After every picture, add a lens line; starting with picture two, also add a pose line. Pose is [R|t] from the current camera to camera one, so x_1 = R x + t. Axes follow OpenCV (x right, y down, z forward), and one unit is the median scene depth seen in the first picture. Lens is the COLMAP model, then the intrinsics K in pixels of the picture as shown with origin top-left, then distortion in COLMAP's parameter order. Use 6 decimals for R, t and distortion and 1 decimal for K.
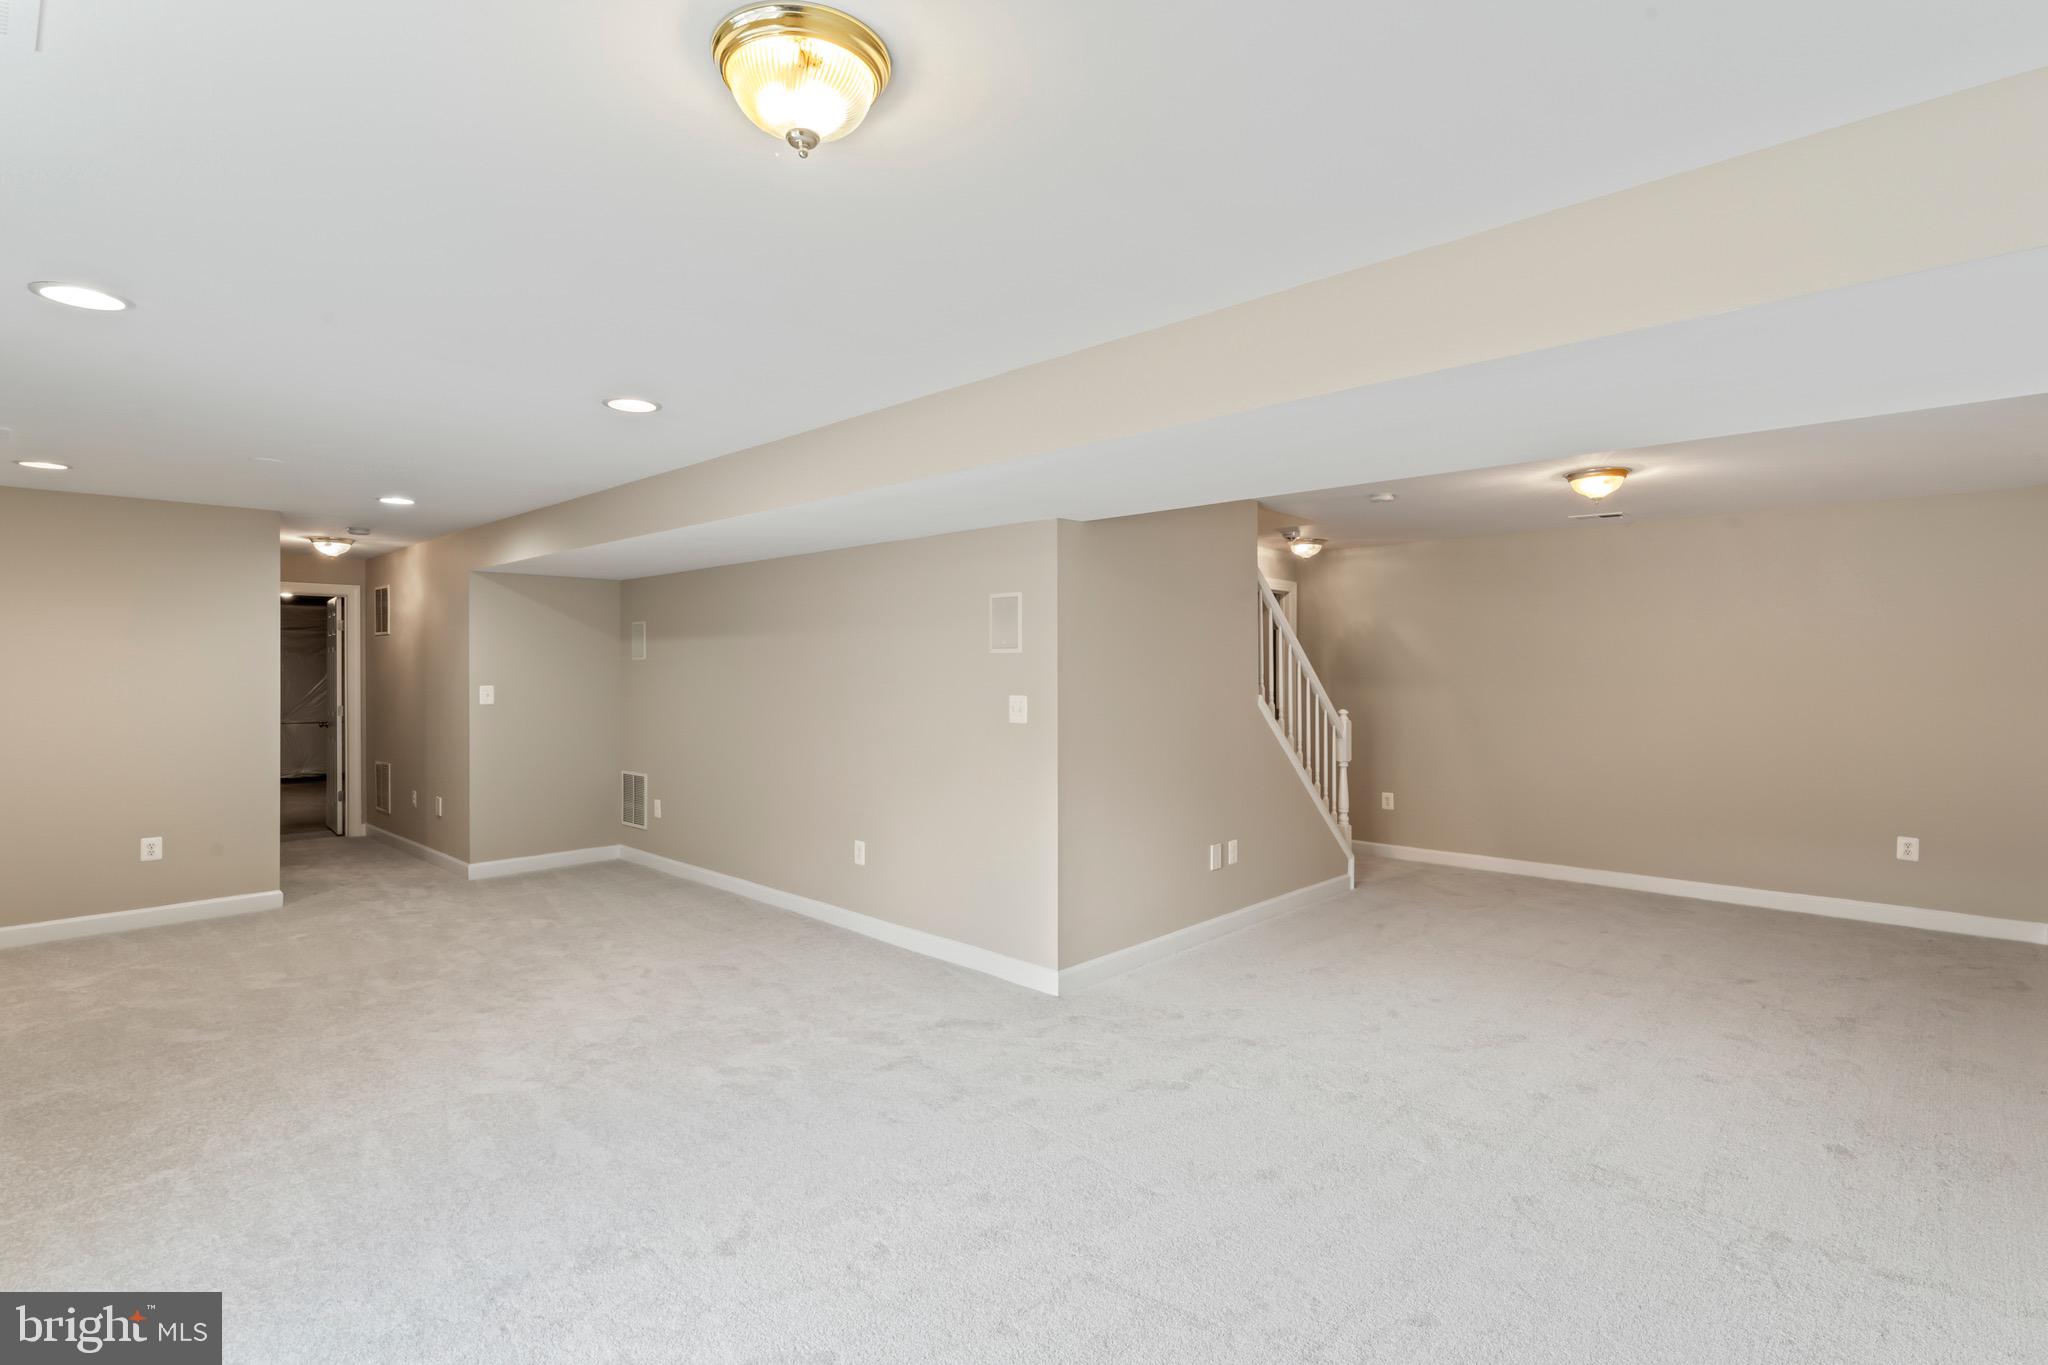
lens RADIAL K [[980.3, 0, 1024.0], [0, 980.3, 682.5], [0, 0, 1]] dist [0.000141, 0.000006]
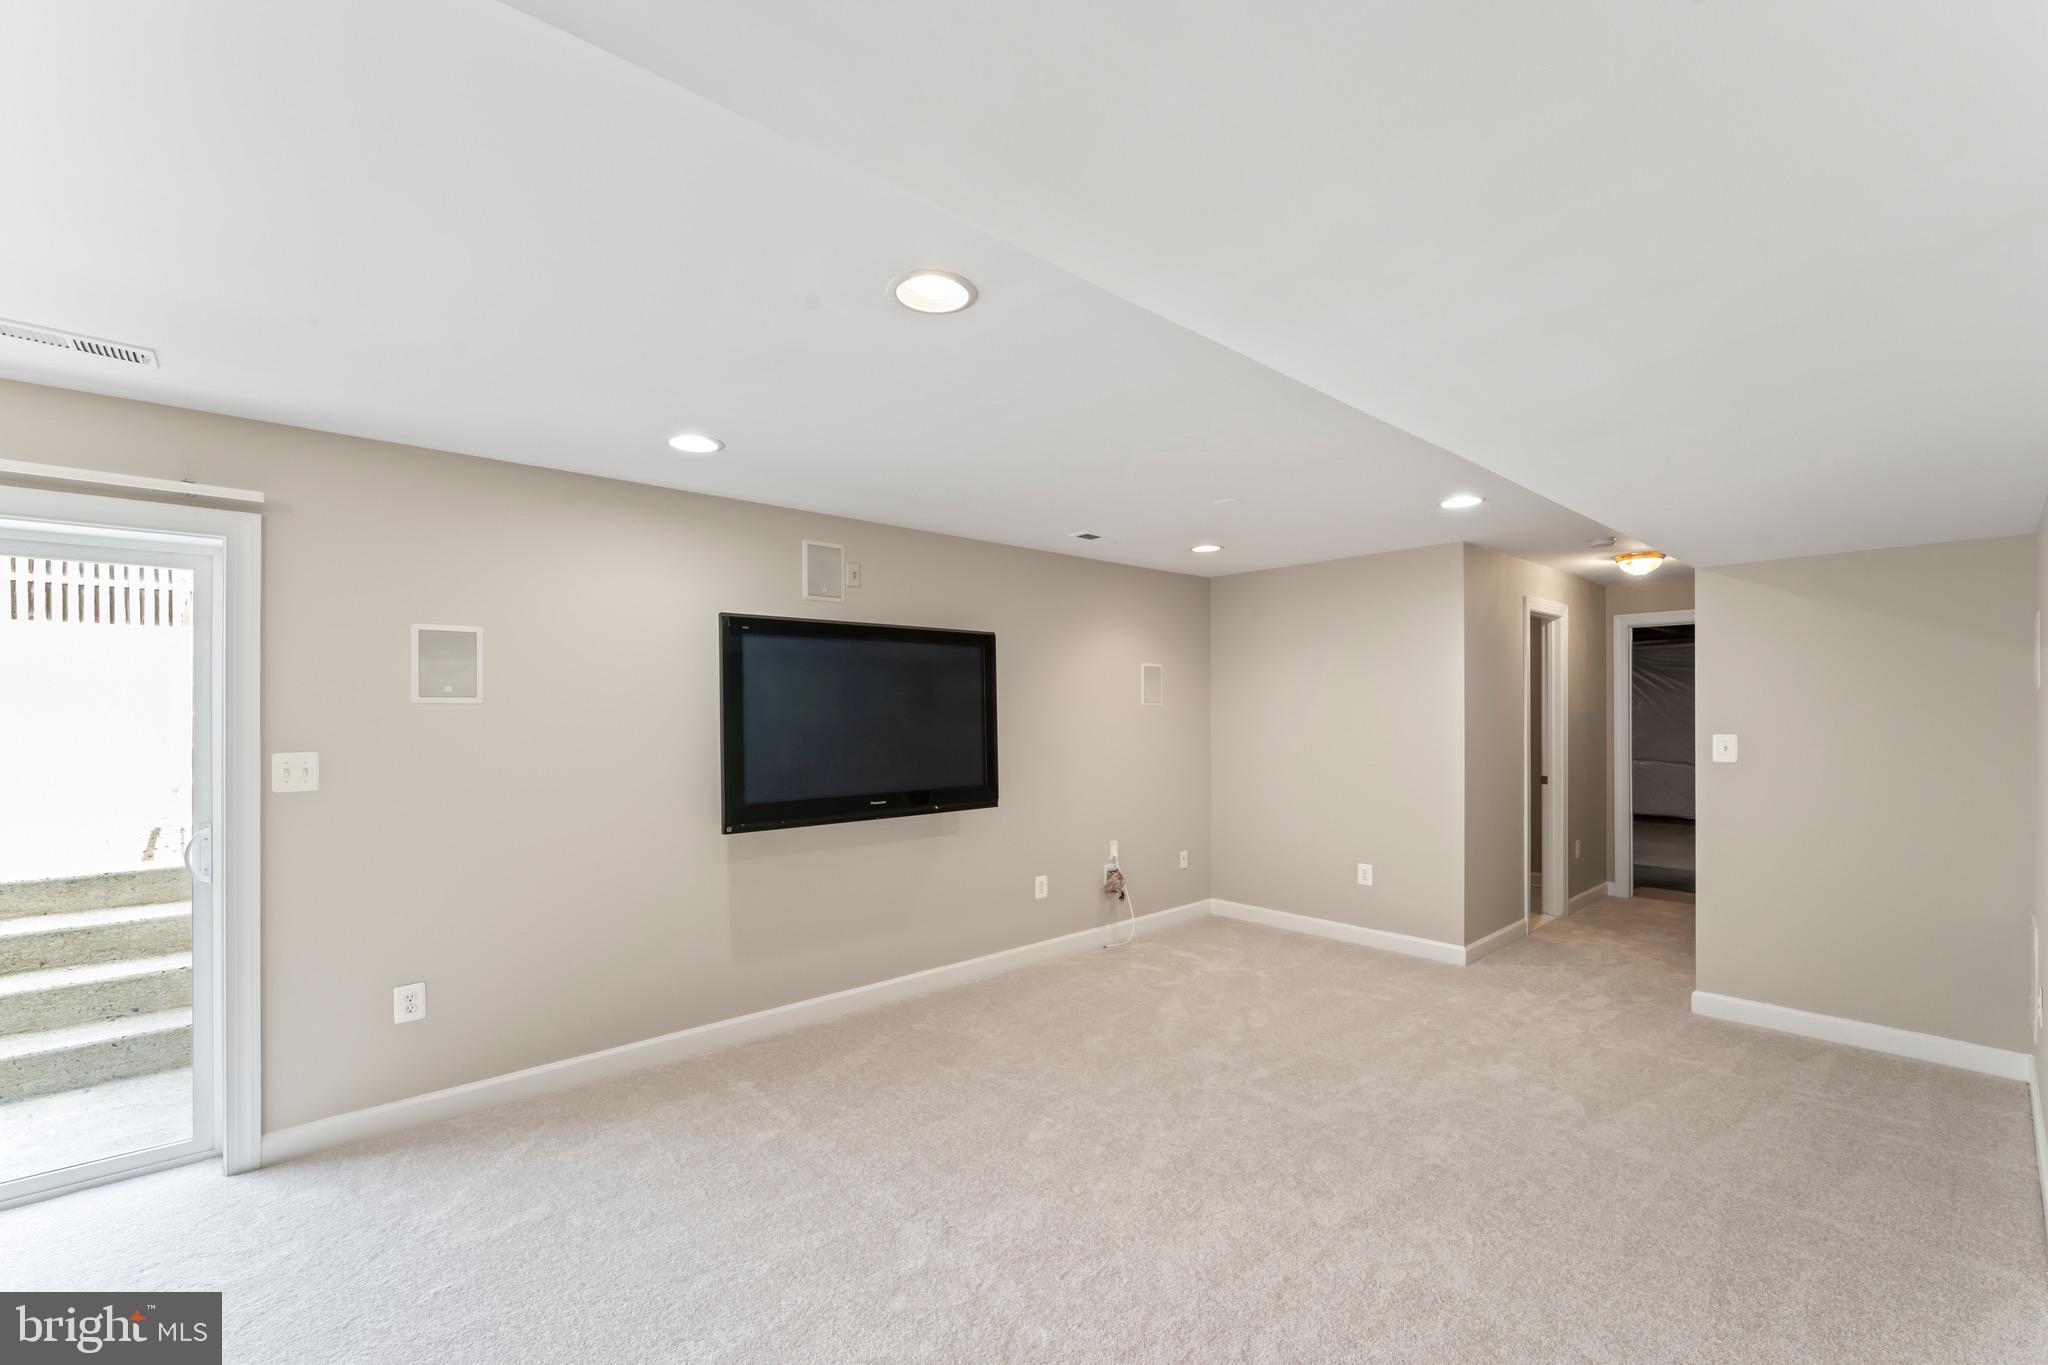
lens RADIAL K [[846.2, 0, 1020.0], [0, 846.2, 715.0], [0, 0, 1]] dist [-0.000221, -0.000096]
pose [[-0.082804, 0.006518, -0.996545, 0.078726], [-0.009094, 0.999932, 0.007296, -0.011219], [0.996524, 0.009667, -0.082739, 0.640190]]
